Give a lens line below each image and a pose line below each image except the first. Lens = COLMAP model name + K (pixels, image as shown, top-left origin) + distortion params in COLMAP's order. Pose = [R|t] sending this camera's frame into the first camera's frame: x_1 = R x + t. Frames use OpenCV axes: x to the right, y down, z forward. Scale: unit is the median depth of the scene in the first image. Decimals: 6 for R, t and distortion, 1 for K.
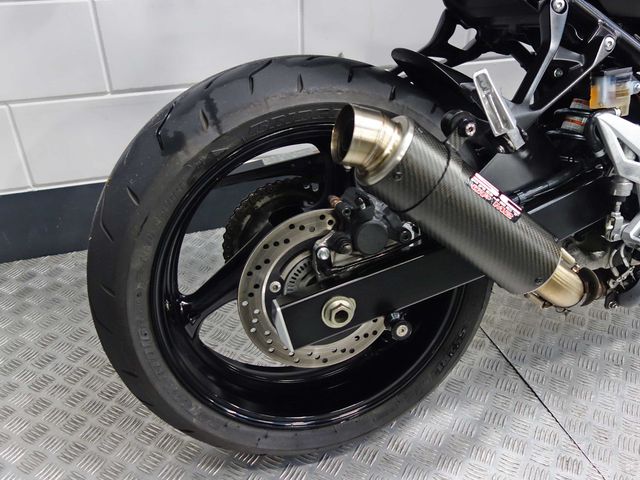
lens RADIAL K [[566.8, 0, 321.7], [0, 566.8, 242.7], [0, 0, 1]] dist [-0.004604, 0.009822]
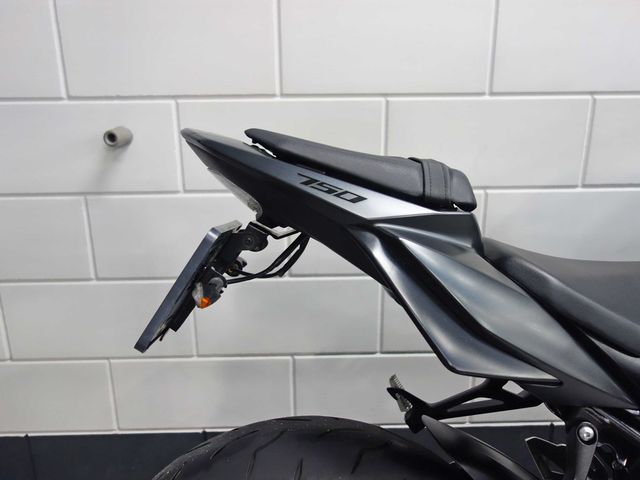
lens RADIAL K [[566.8, 0, 321.7], [0, 566.8, 242.7], [0, 0, 1]] dist [-0.004604, 0.009822]
pose [[0.960433, 0.073717, -0.268577, 0.216060], [-0.144742, 0.955992, -0.255203, -0.383622], [0.237945, 0.283980, 0.928837, -0.010894]]
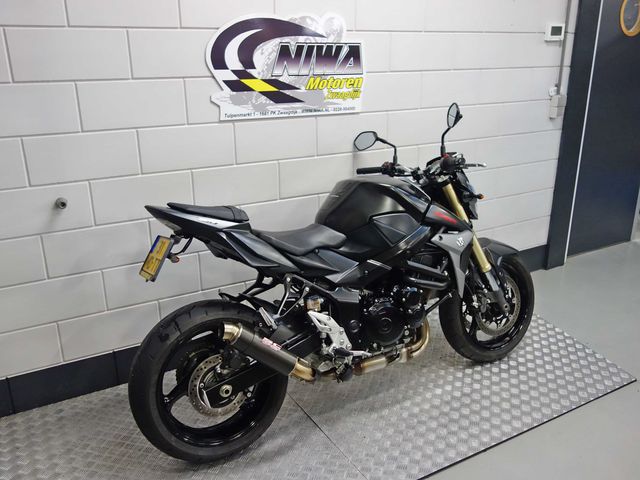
lens RADIAL K [[566.8, 0, 321.7], [0, 566.8, 242.7], [0, 0, 1]] dist [-0.004604, 0.009822]
pose [[0.976922, -0.077190, 0.199161, -0.008741], [0.125072, 0.962576, -0.240427, 0.145957], [-0.173149, 0.259788, 0.950016, -1.890489]]
